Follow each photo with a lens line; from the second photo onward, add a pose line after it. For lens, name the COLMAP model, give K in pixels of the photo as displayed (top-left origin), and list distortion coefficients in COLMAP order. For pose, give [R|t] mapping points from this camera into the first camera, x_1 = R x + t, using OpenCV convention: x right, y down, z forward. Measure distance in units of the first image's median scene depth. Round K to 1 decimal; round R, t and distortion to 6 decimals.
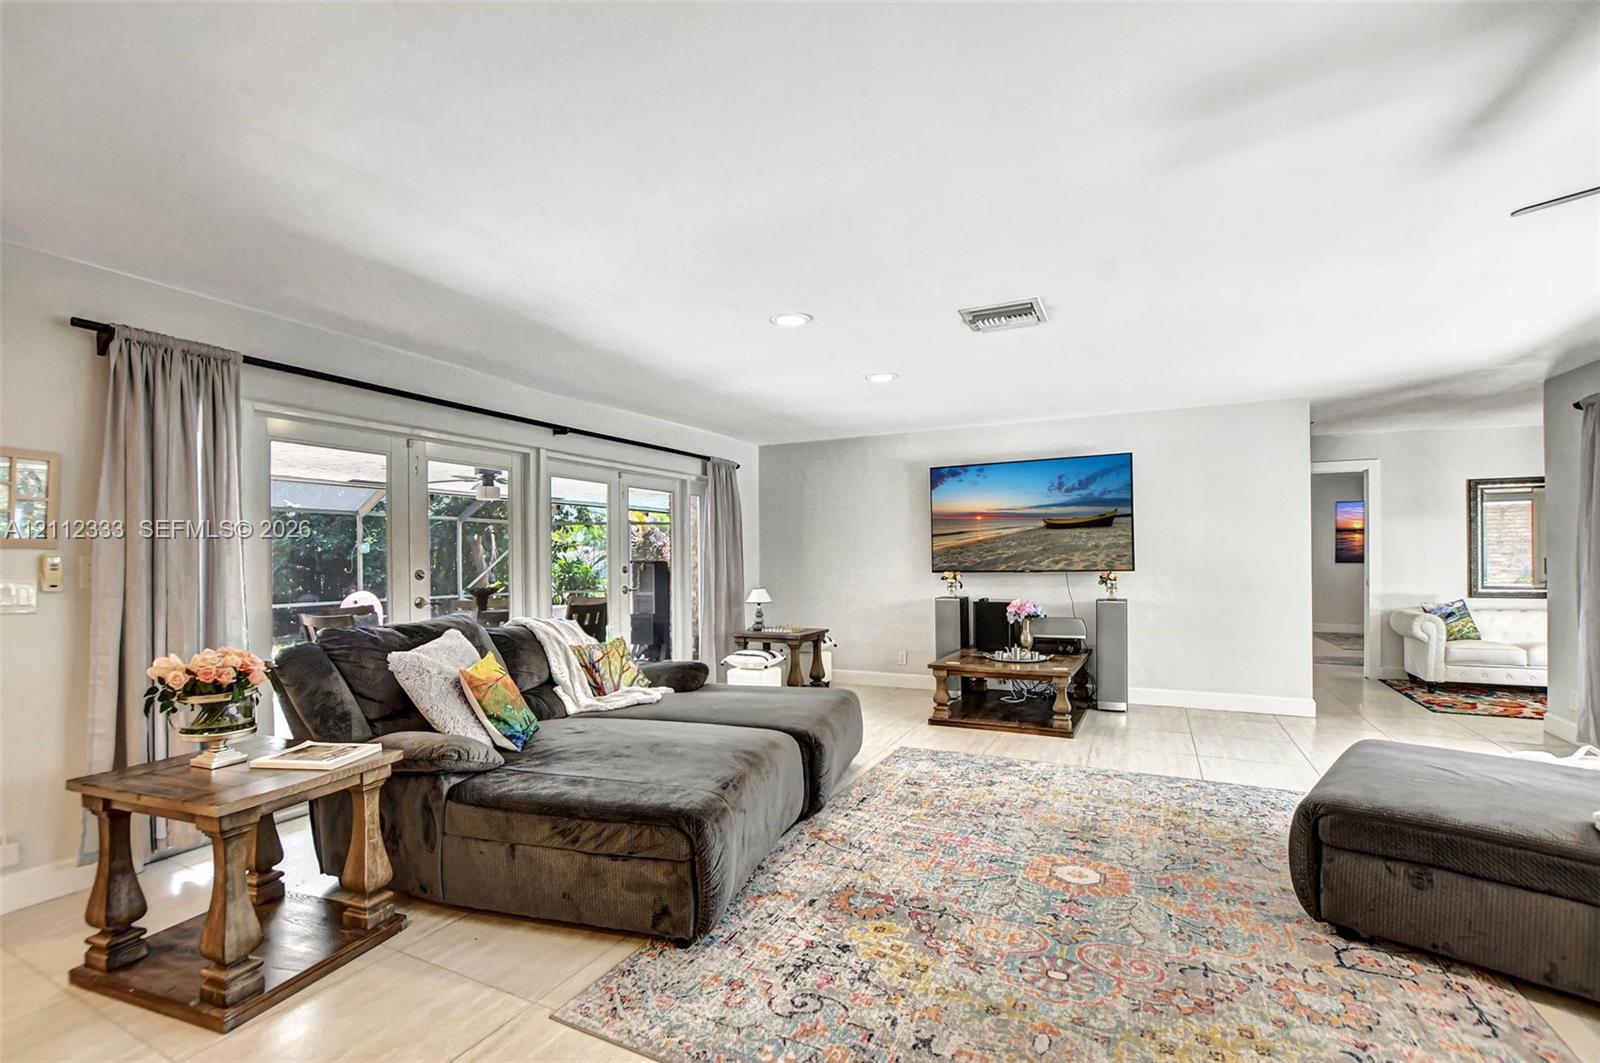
lens RADIAL K [[715.4, 0, 783.7], [0, 715.4, 555.7], [0, 0, 1]] dist [-0.027826, 0.001245]
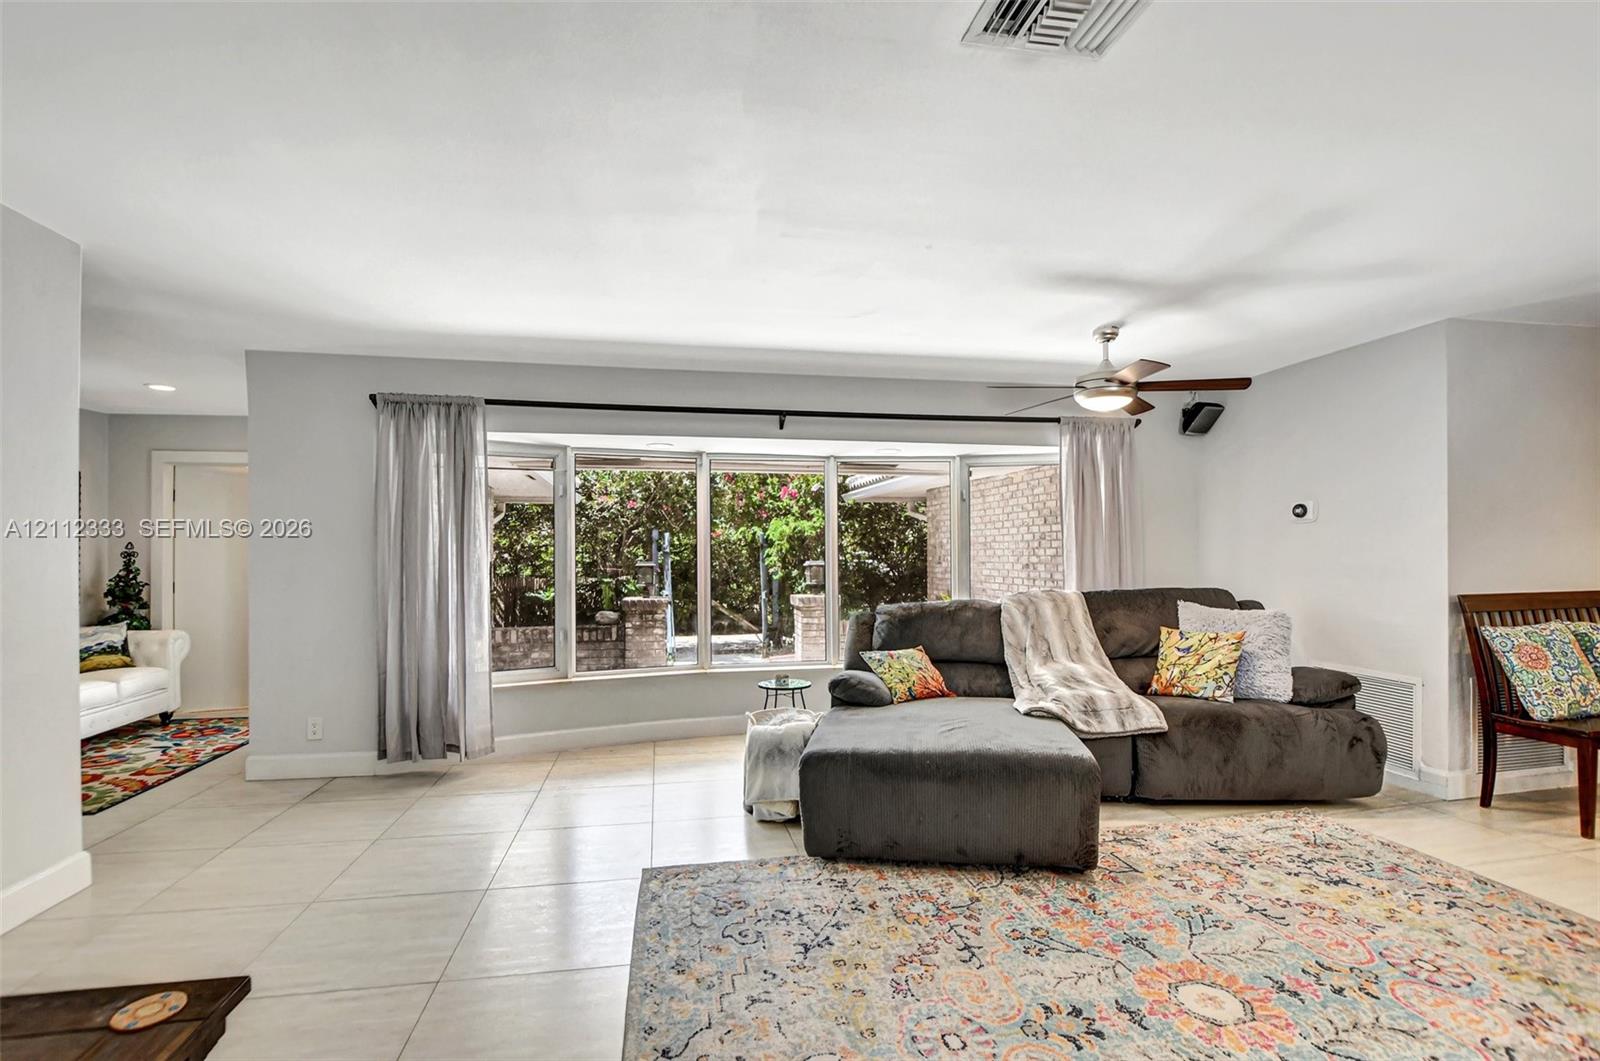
lens RADIAL K [[715.4, 0, 783.7], [0, 715.4, 554.7], [0, 0, 1]] dist [-0.027826, 0.001245]
pose [[-0.602235, 0.014920, 0.798180, 0.077957], [0.009647, 0.999888, -0.011411, 0.006783], [-0.798261, 0.000828, -0.602311, 1.273618]]
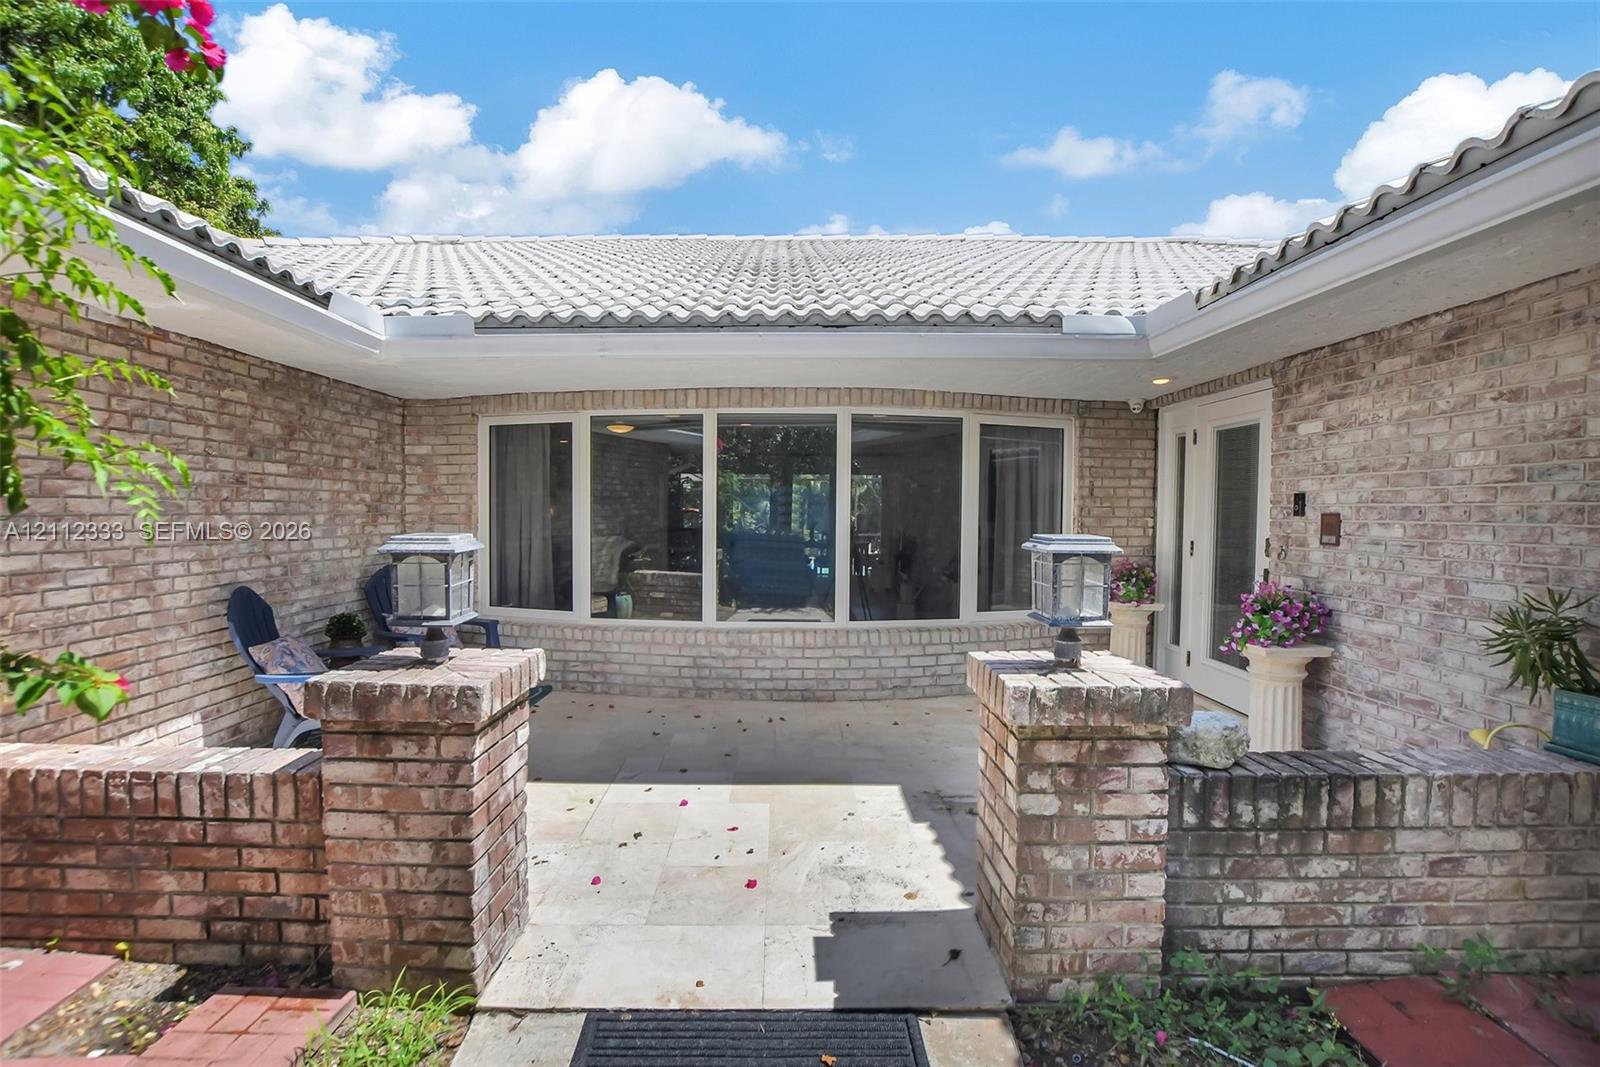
lens RADIAL K [[717.5, 0, 787.7], [0, 717.5, 537.5], [0, 0, 1]] dist [-0.031223, 0.000405]
pose [[0.459725, 0.045143, -0.886913, 2.414710], [-0.005995, 0.998842, 0.047733, -0.024470], [0.888041, -0.016627, 0.459464, -0.138589]]
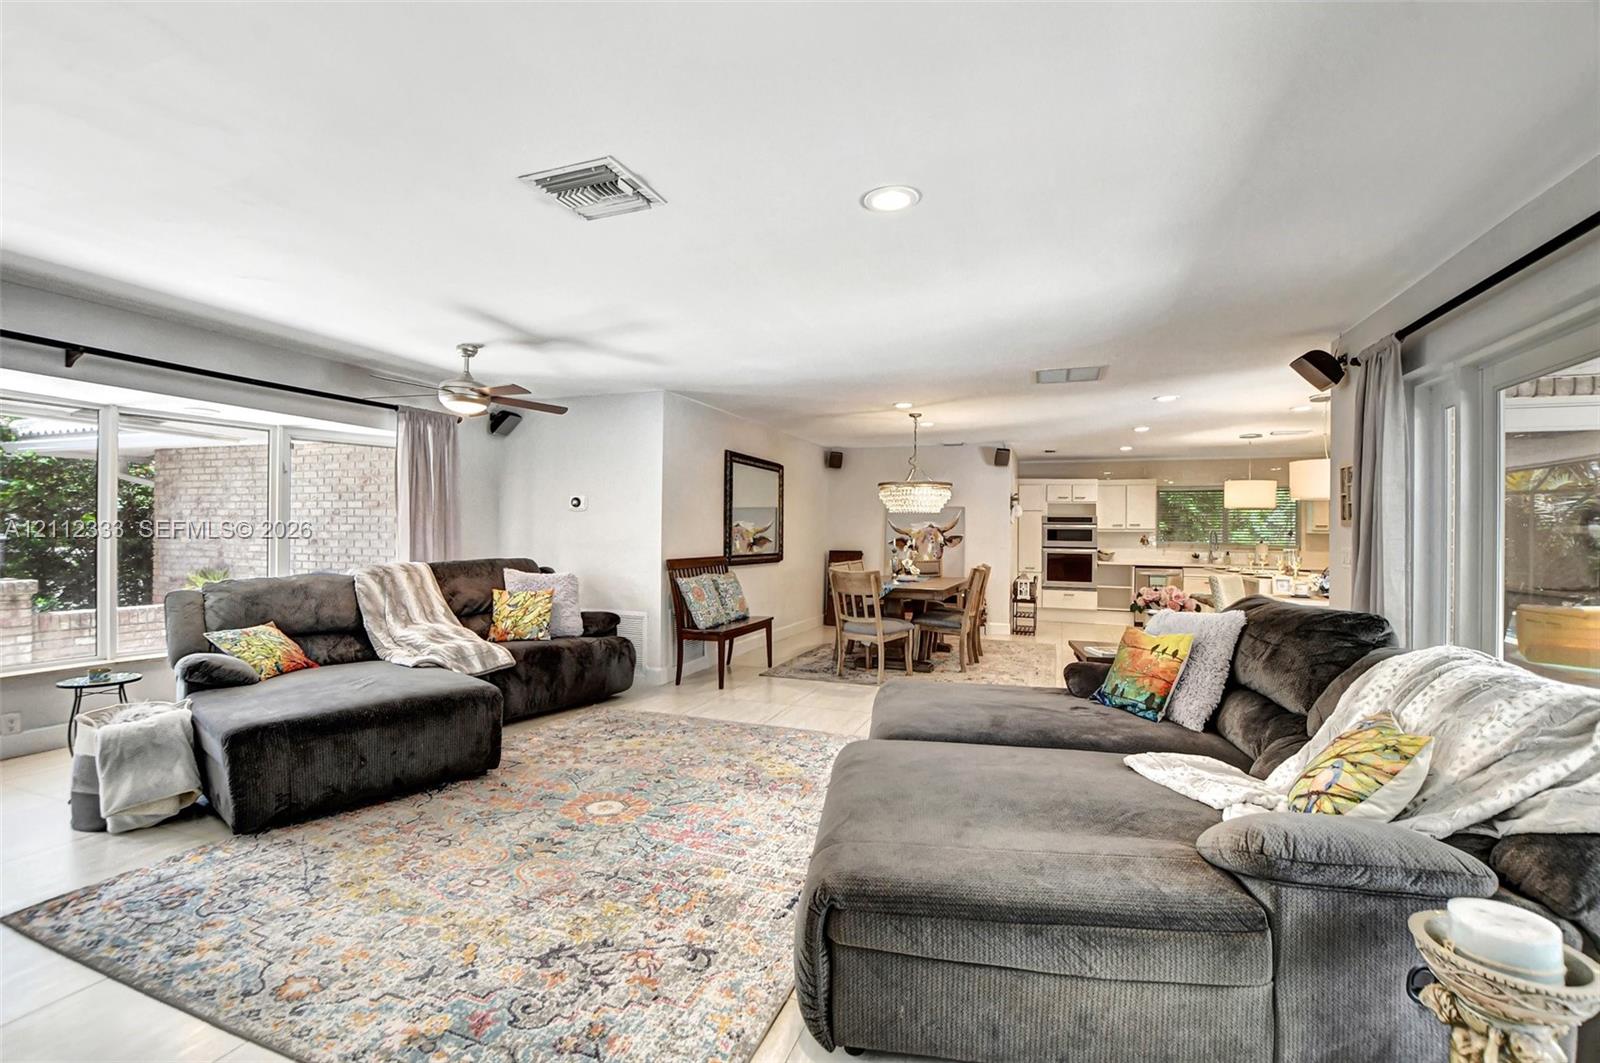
lens RADIAL K [[717.5, 0, 787.7], [0, 717.5, 535.5], [0, 0, 1]] dist [-0.031223, 0.000405]
pose [[-0.994317, -0.001034, -0.106454, 0.177732], [-0.000643, 0.999993, -0.003709, 0.011490], [0.106457, -0.003619, -0.994311, 1.576596]]
